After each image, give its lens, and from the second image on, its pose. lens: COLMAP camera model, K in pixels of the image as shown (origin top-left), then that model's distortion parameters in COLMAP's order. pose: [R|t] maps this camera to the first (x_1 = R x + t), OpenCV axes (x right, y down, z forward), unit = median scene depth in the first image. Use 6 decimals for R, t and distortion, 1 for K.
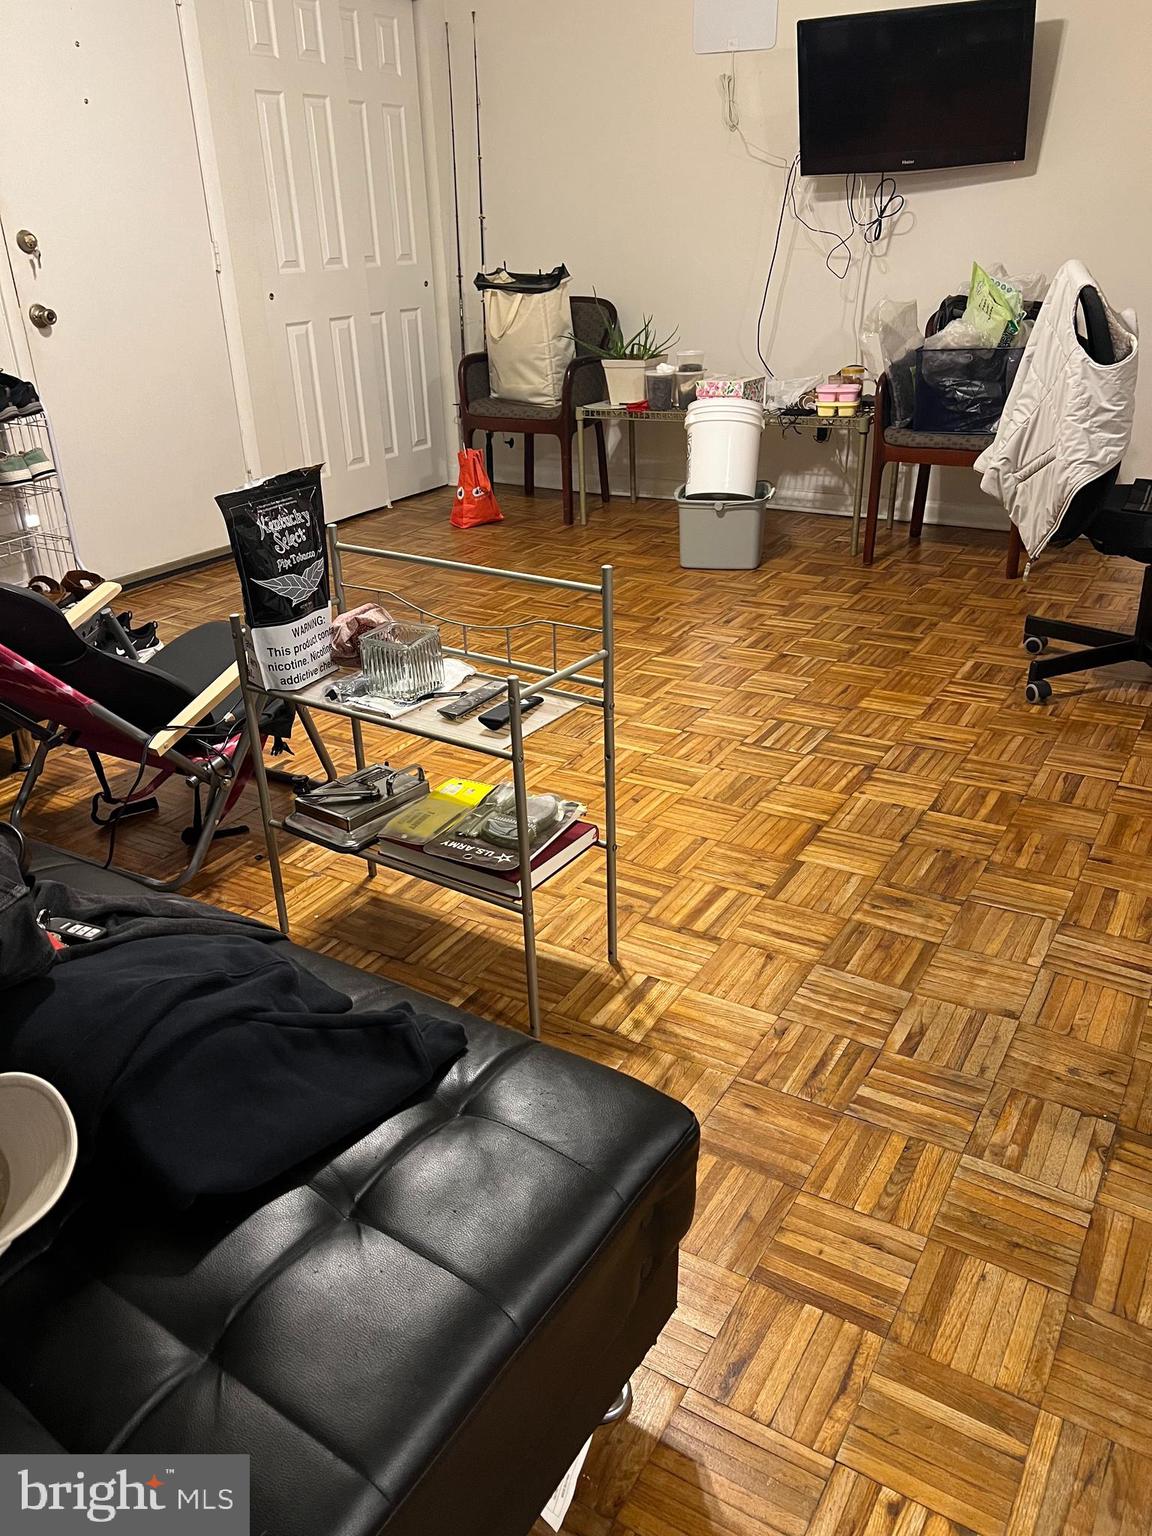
lens RADIAL K [[1193.5, 0, 577.7], [0, 1193.5, 739.8], [0, 0, 1]] dist [0.112413, -0.172051]
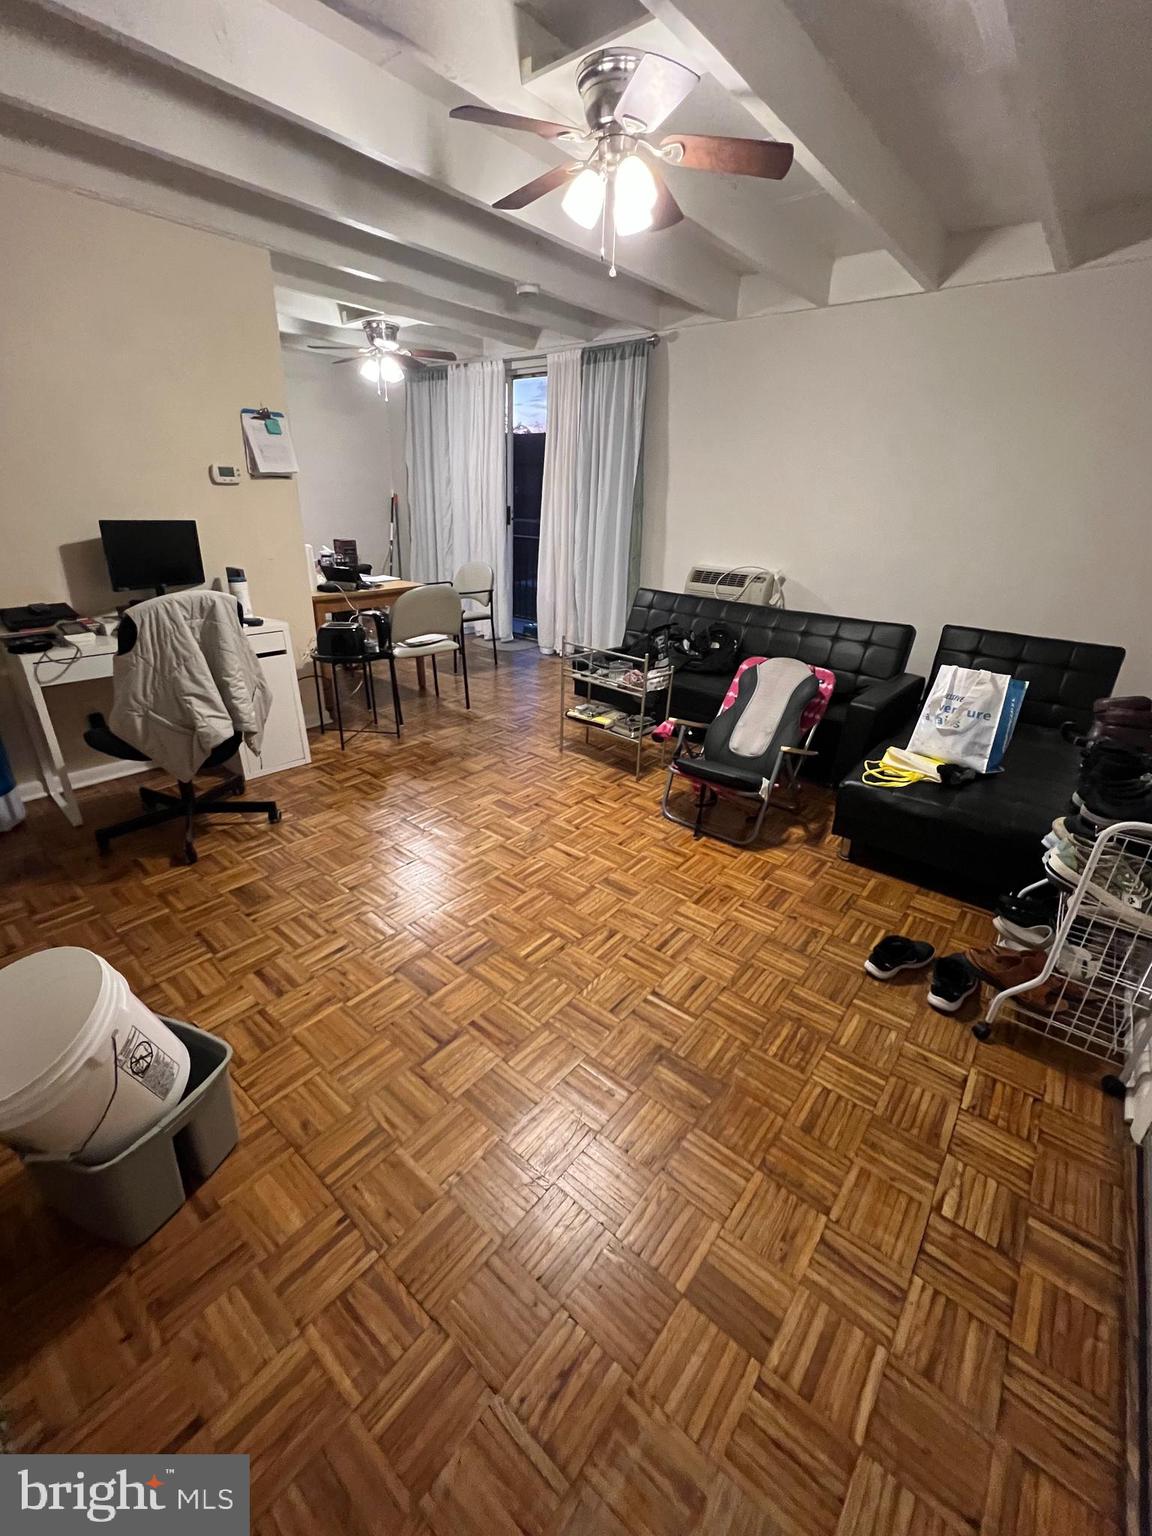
lens RADIAL K [[620.4, 0, 576.6], [0, 620.4, 766.0], [0, 0, 1]] dist [0.000118, 0.000214]
pose [[-0.989793, -0.063471, 0.127600, -0.138690], [0.047697, 0.696178, 0.716282, -0.600579], [-0.134296, 0.715057, -0.686045, 1.265604]]
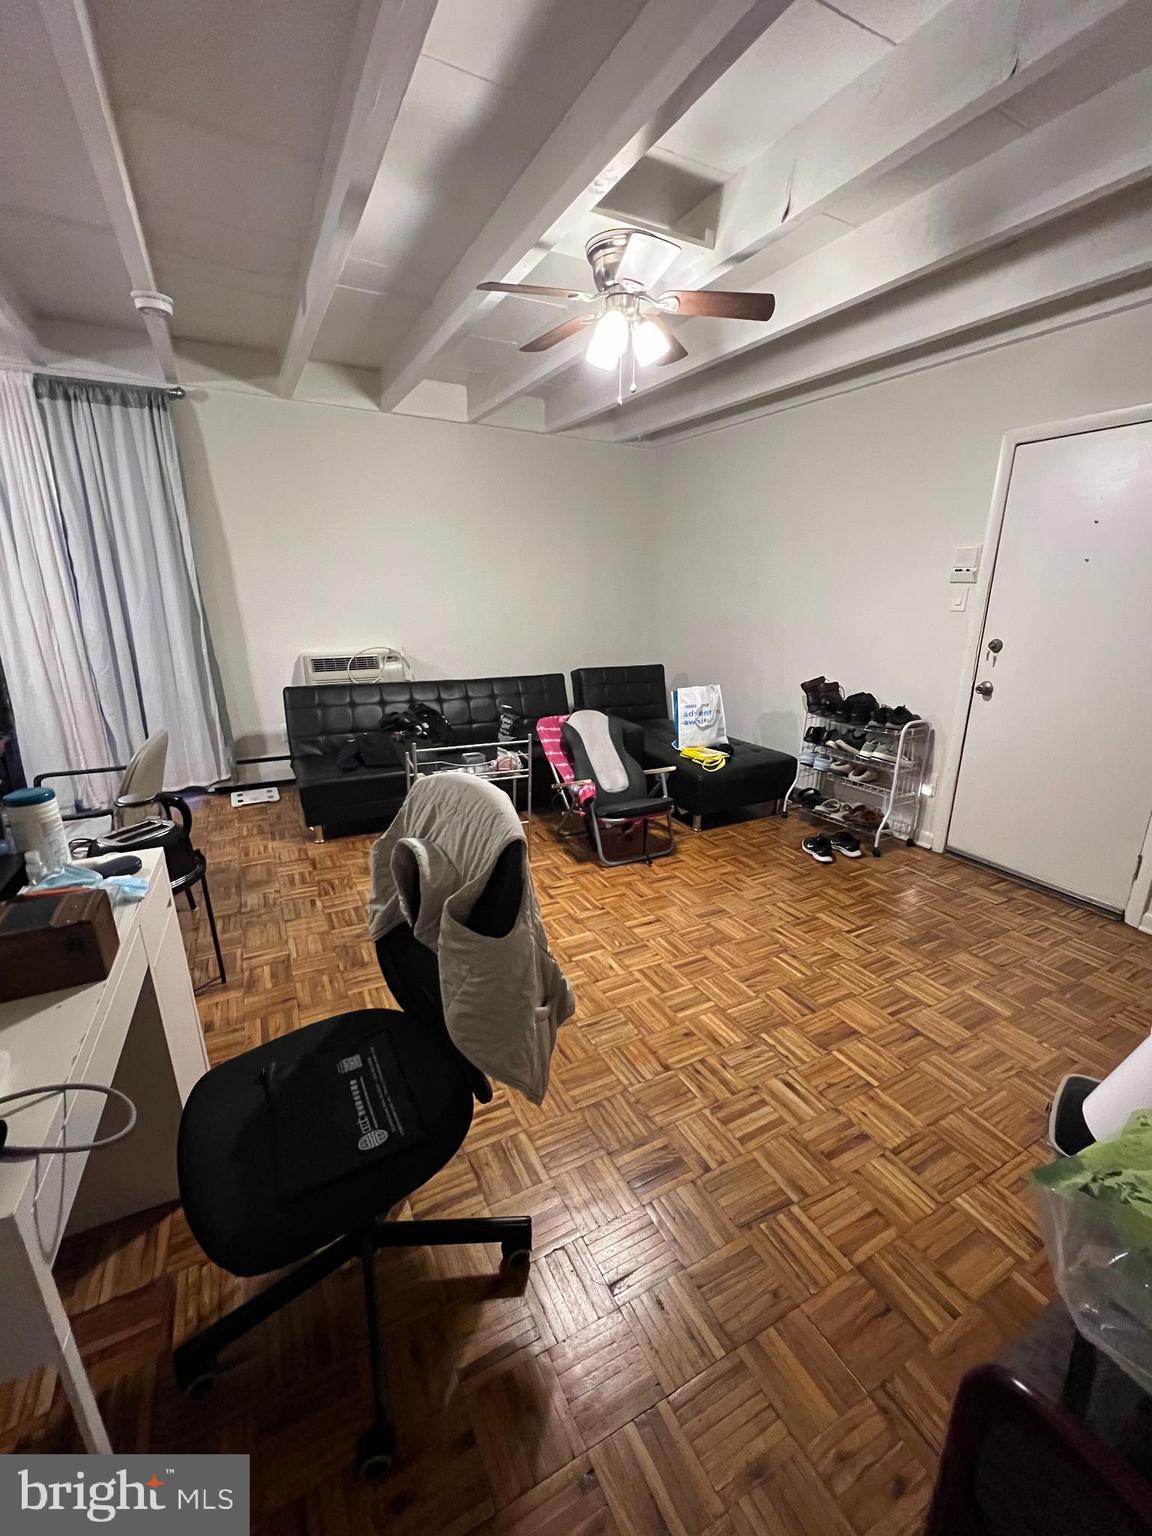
lens RADIAL K [[623.2, 0, 578.3], [0, 623.2, 769.1], [0, 0, 1]] dist [-0.001055, 0.000043]
pose [[-0.521443, 0.257091, -0.813635, 0.555727], [-0.329801, 0.818705, 0.470057, -0.486062], [0.786974, 0.513446, -0.342119, 0.940670]]
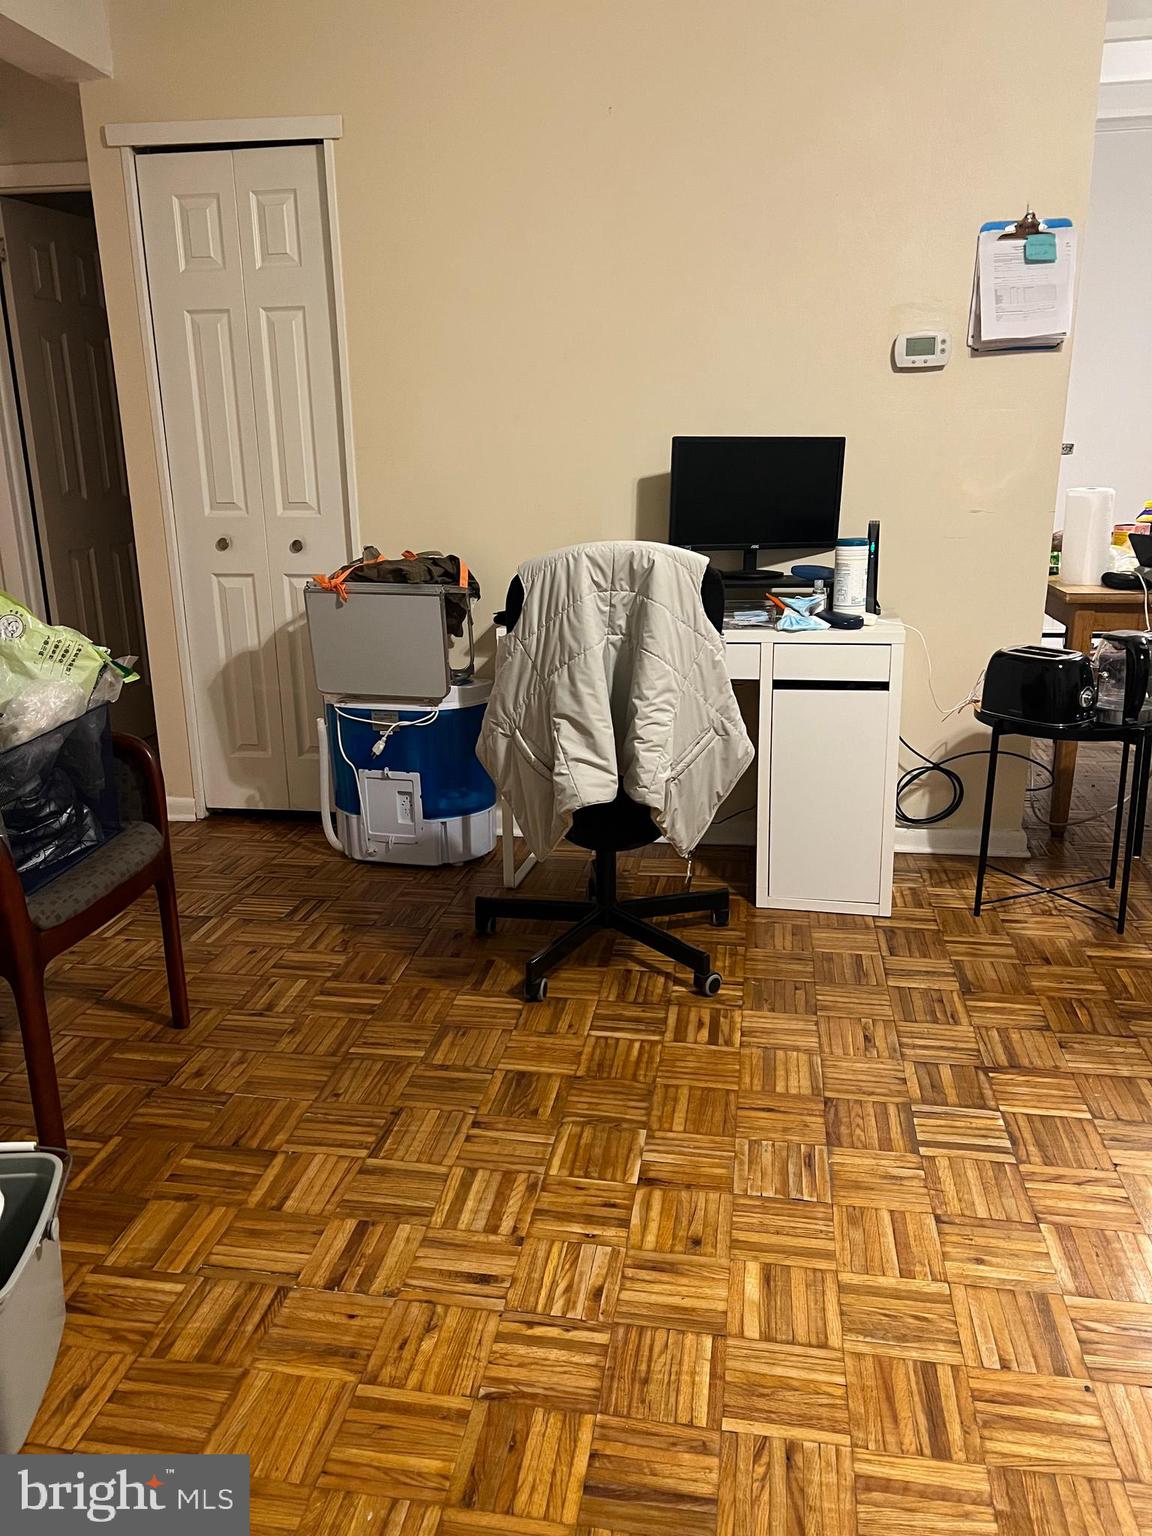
lens RADIAL K [[1150.4, 0, 574.5], [0, 1150.4, 777.1], [0, 0, 1]] dist [0.049258, -0.058249]
pose [[-0.367186, -0.232831, 0.900536, -0.269216], [0.387328, 0.841956, 0.375615, -0.443664], [-0.845666, 0.486723, -0.218972, 1.004338]]
